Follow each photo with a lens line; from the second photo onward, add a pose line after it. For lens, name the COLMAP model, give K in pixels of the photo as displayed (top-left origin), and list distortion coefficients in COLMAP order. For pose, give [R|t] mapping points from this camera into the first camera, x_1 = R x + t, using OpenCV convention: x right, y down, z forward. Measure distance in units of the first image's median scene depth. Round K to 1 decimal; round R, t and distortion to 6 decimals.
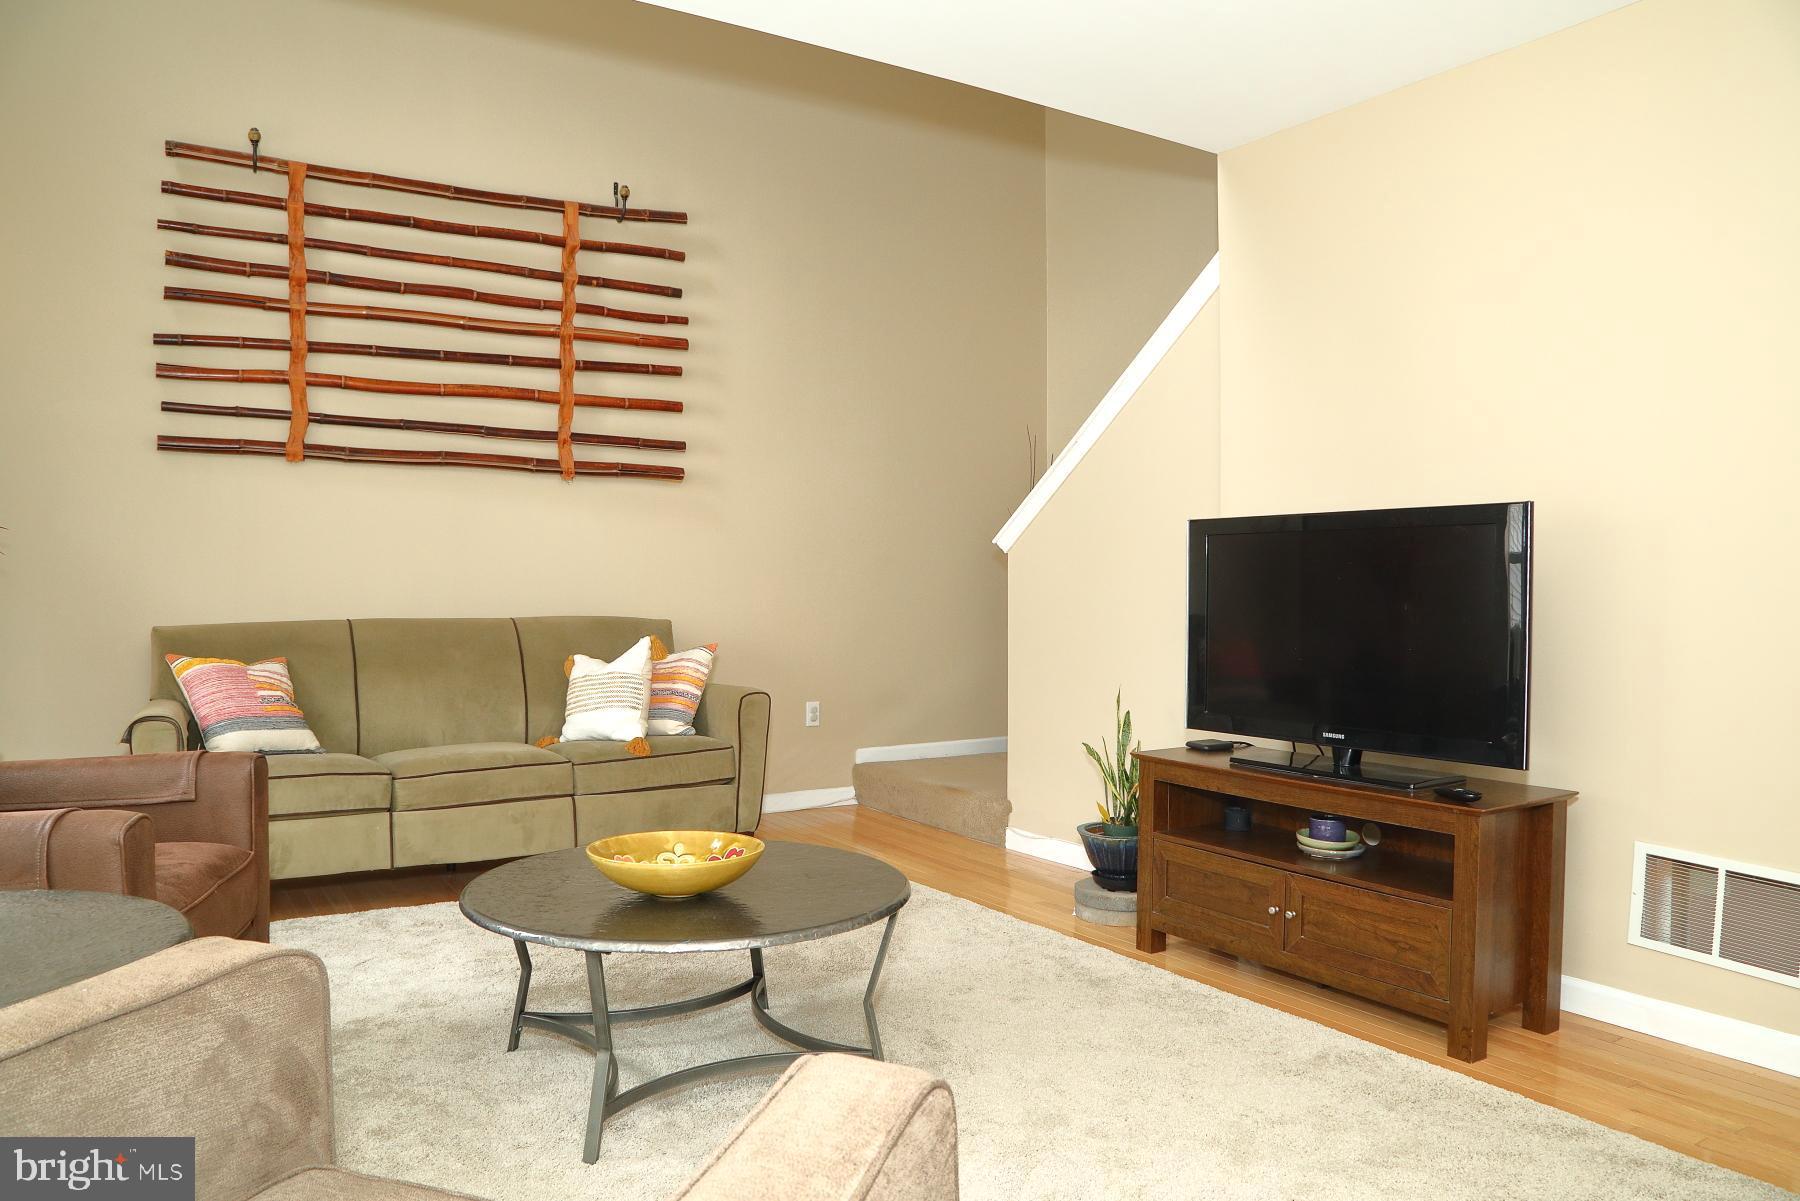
lens RADIAL K [[1226.6, 0, 898.7], [0, 1226.6, 606.1], [0, 0, 1]] dist [-0.109516, 0.048844]
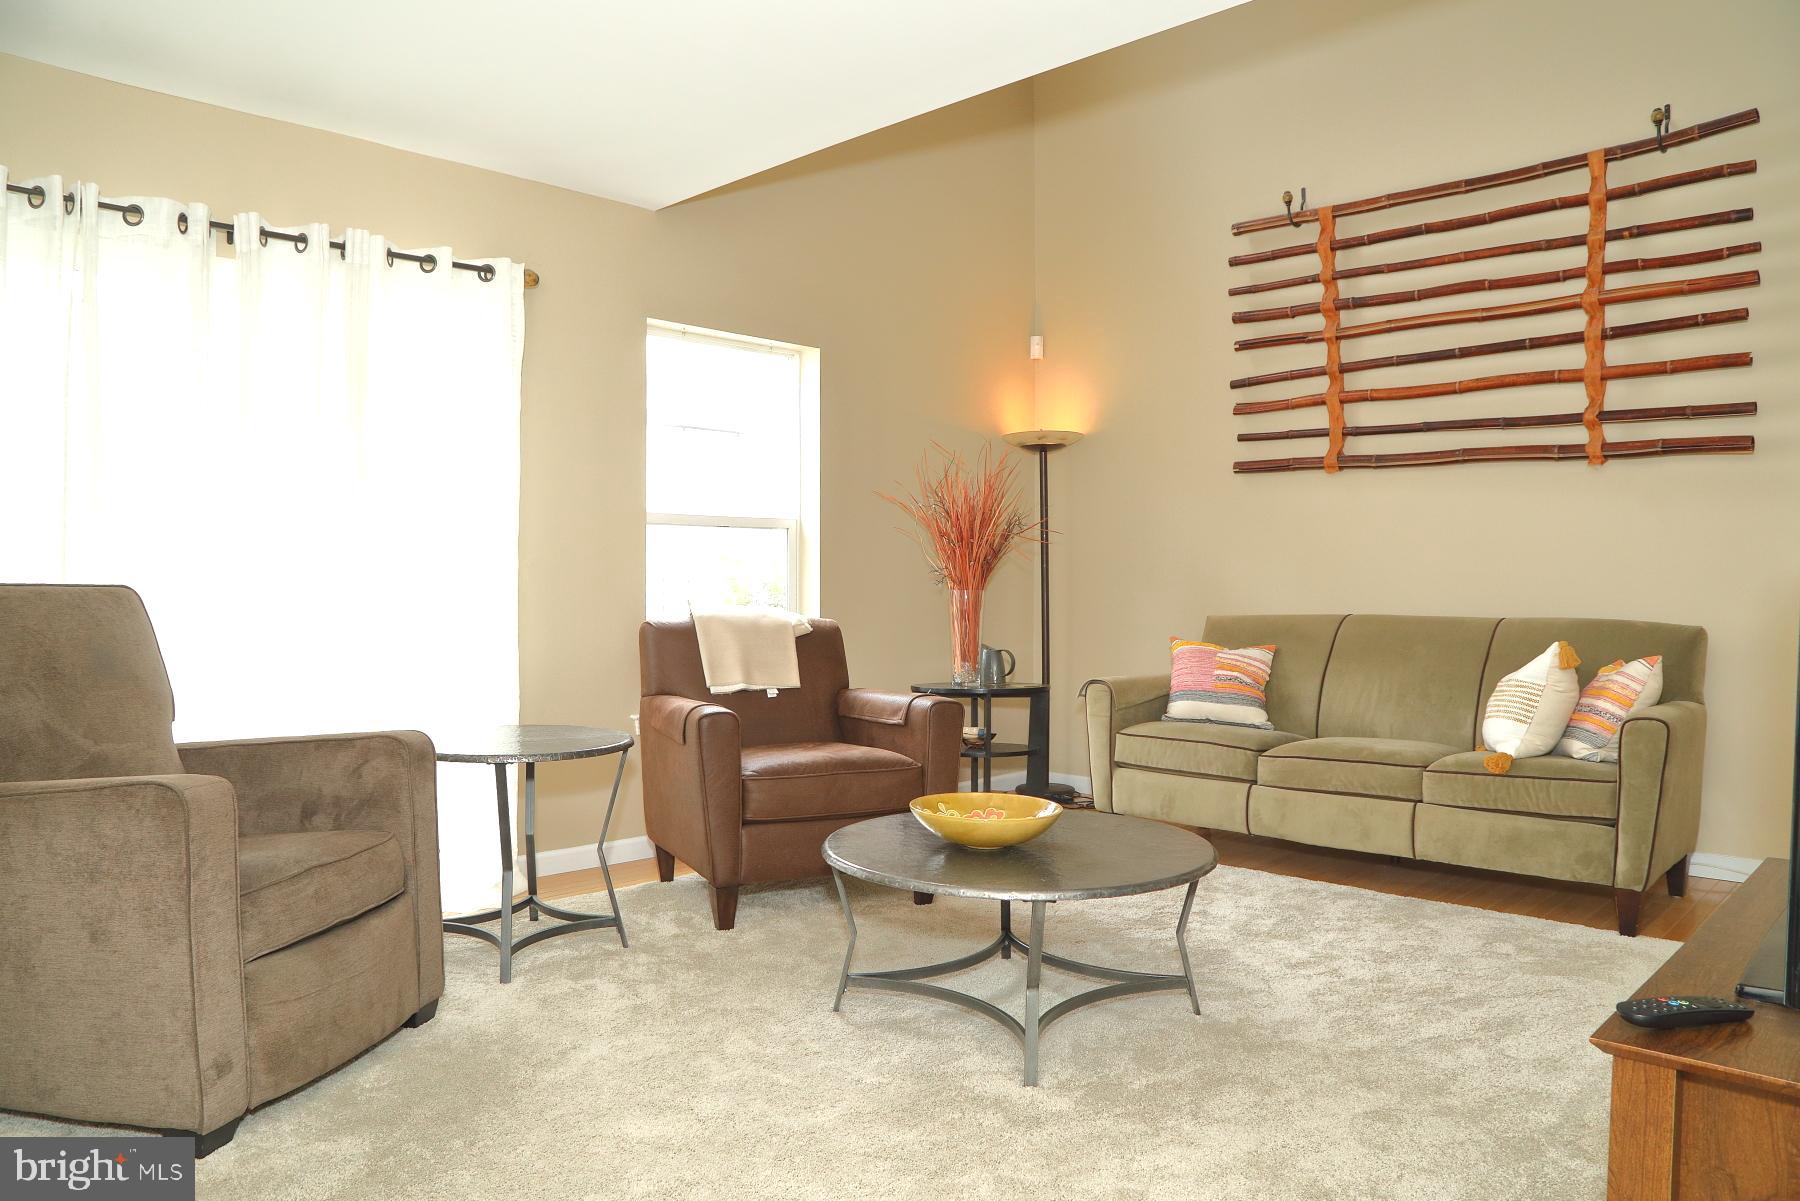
lens RADIAL K [[1226.6, 0, 893.6], [0, 1226.6, 598.2], [0, 0, 1]] dist [-0.109516, 0.048844]
pose [[0.236302, 0.009294, -0.971635, 0.486442], [-0.021814, 0.999753, 0.004258, 0.000440], [0.971435, 0.020189, 0.236446, 0.327478]]
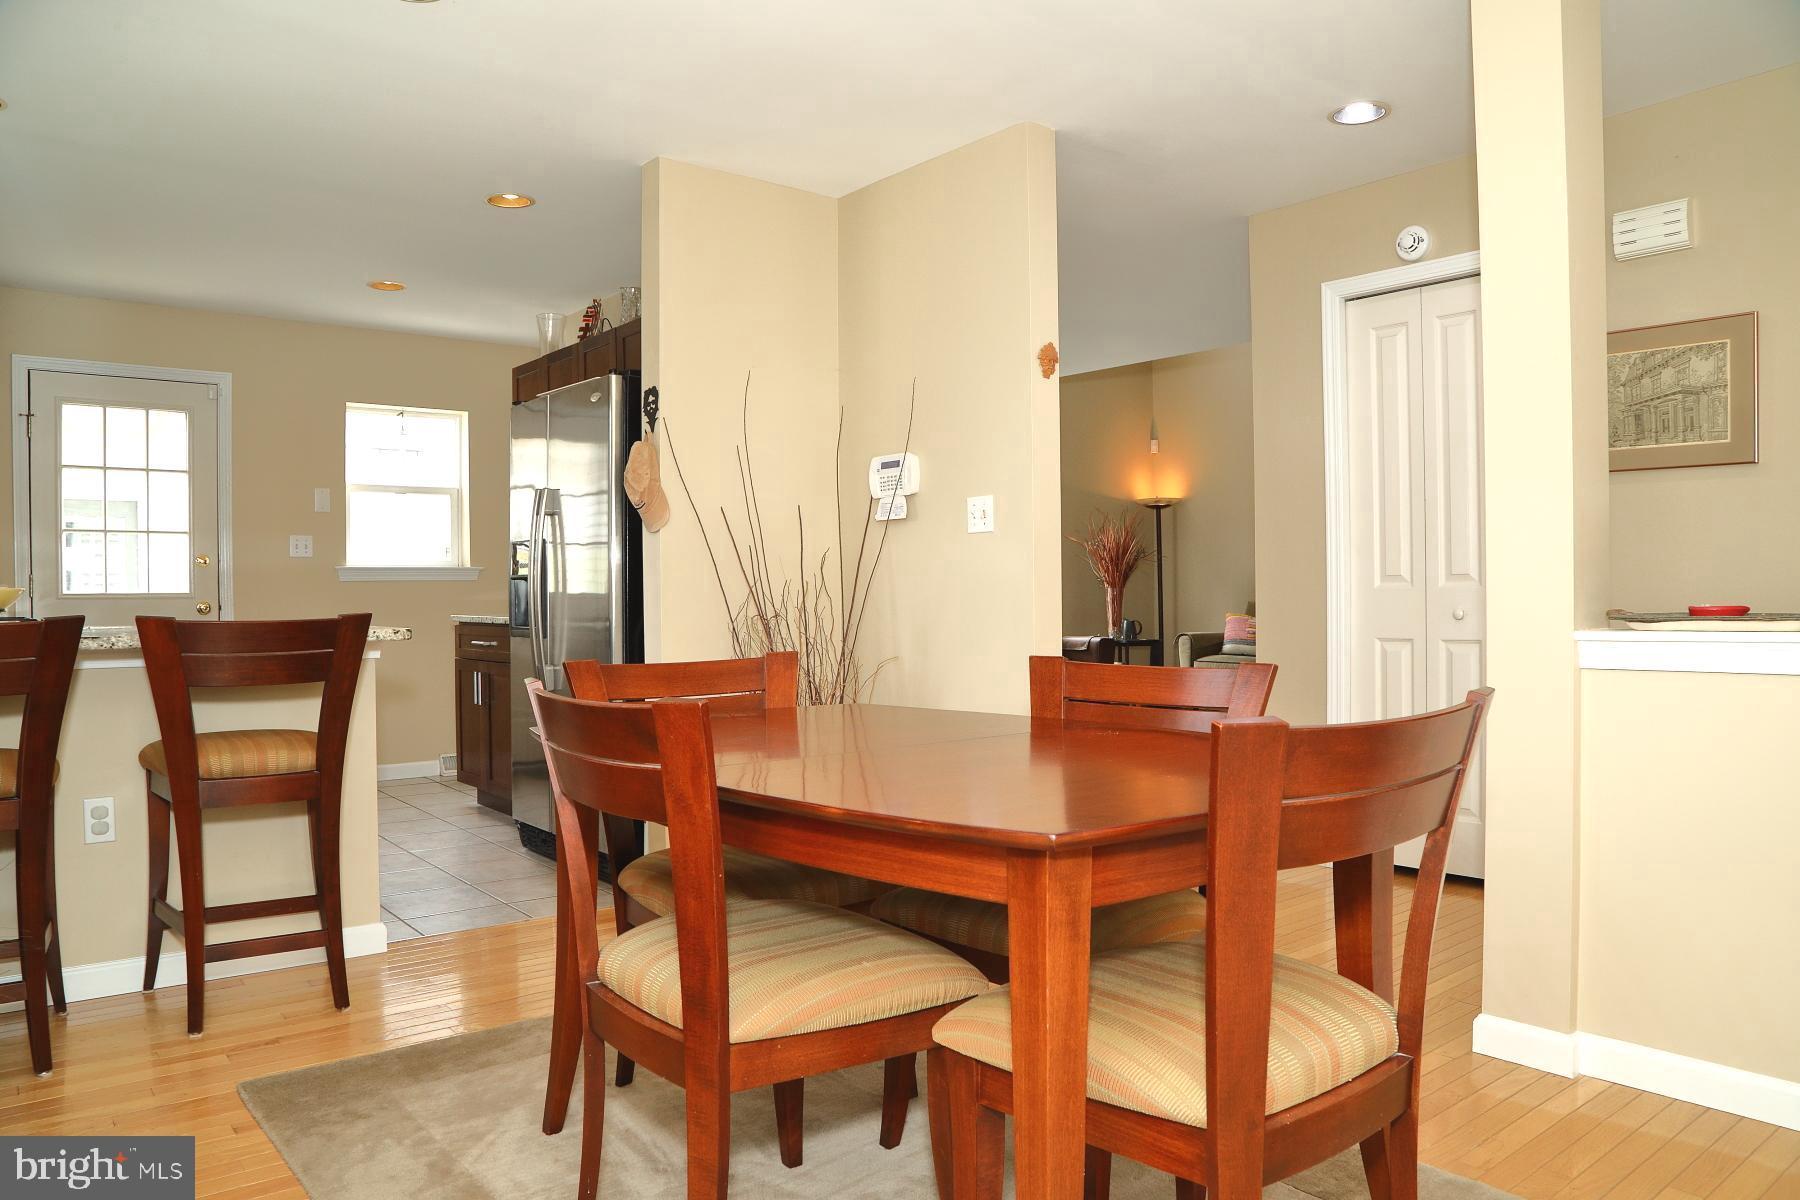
lens RADIAL K [[1226.6, 0, 905.5], [0, 1226.6, 597.9], [0, 0, 1]] dist [-0.109516, 0.048844]
pose [[0.125846, 0.007173, -0.992024, 1.435097], [-0.007844, 0.999950, 0.006235, 0.003301], [0.992019, 0.006997, 0.125896, 0.039694]]
